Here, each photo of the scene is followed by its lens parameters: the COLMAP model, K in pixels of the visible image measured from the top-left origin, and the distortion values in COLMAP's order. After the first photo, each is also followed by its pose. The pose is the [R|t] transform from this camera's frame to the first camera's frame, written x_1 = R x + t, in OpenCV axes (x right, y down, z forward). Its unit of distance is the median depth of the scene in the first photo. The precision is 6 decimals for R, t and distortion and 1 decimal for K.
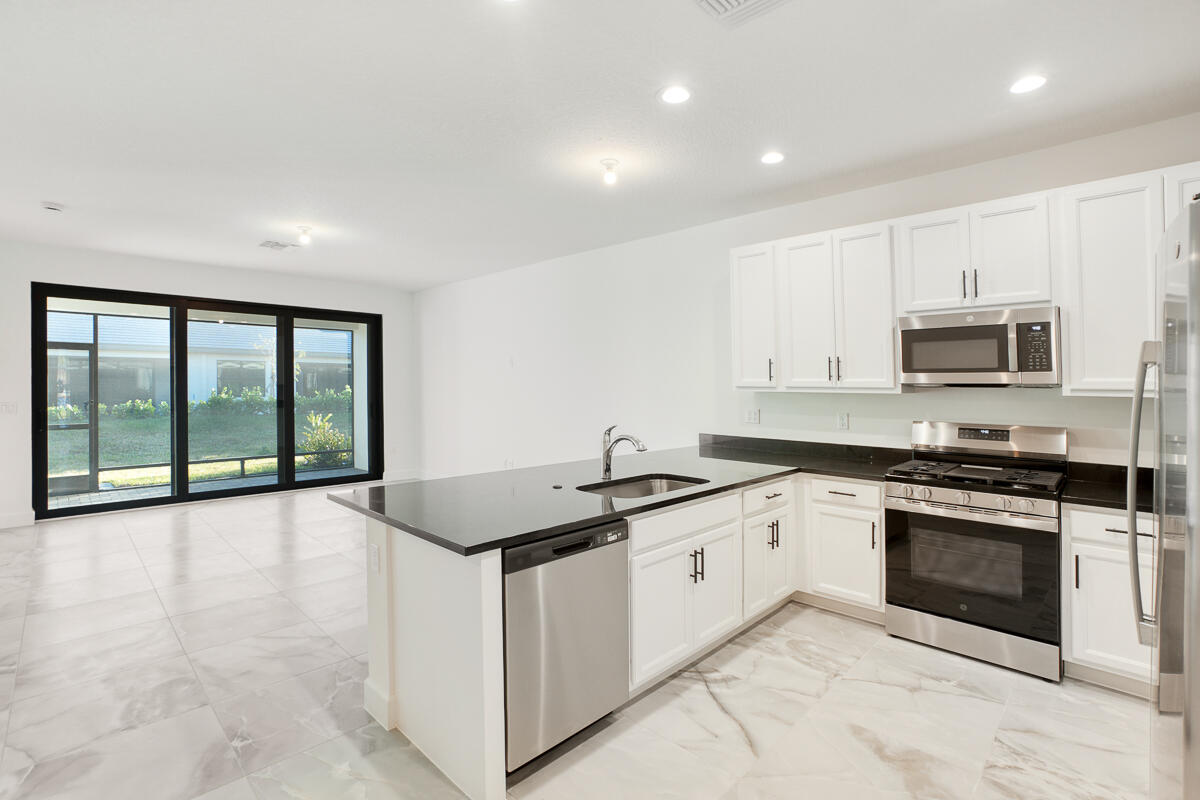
lens RADIAL K [[546.5, 0, 602.4], [0, 546.5, 395.3], [0, 0, 1]] dist [-0.043559, 0.013703]
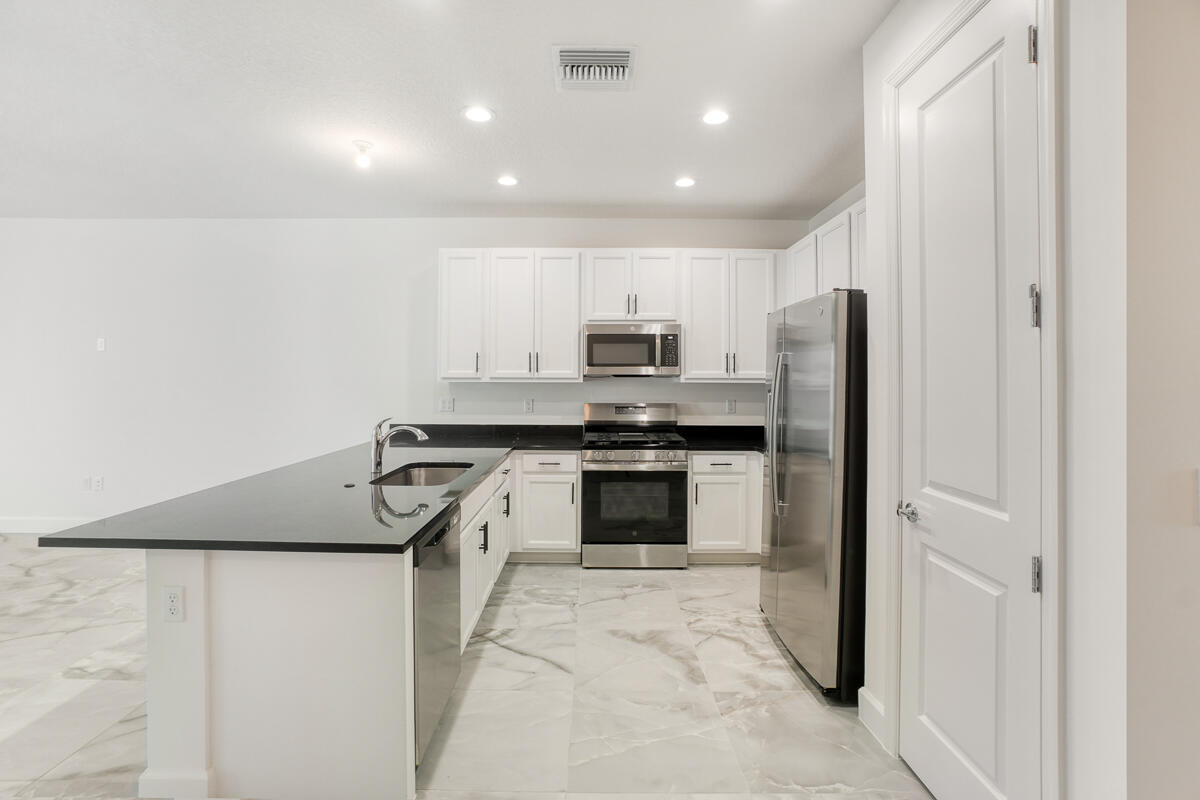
lens RADIAL K [[546.5, 0, 593.2], [0, 546.5, 384.7], [0, 0, 1]] dist [-0.043559, 0.013703]
pose [[0.725131, -0.012417, 0.688499, -0.378082], [0.012628, 0.999909, 0.004732, -0.003903], [-0.688495, 0.005263, 0.725222, 0.031295]]
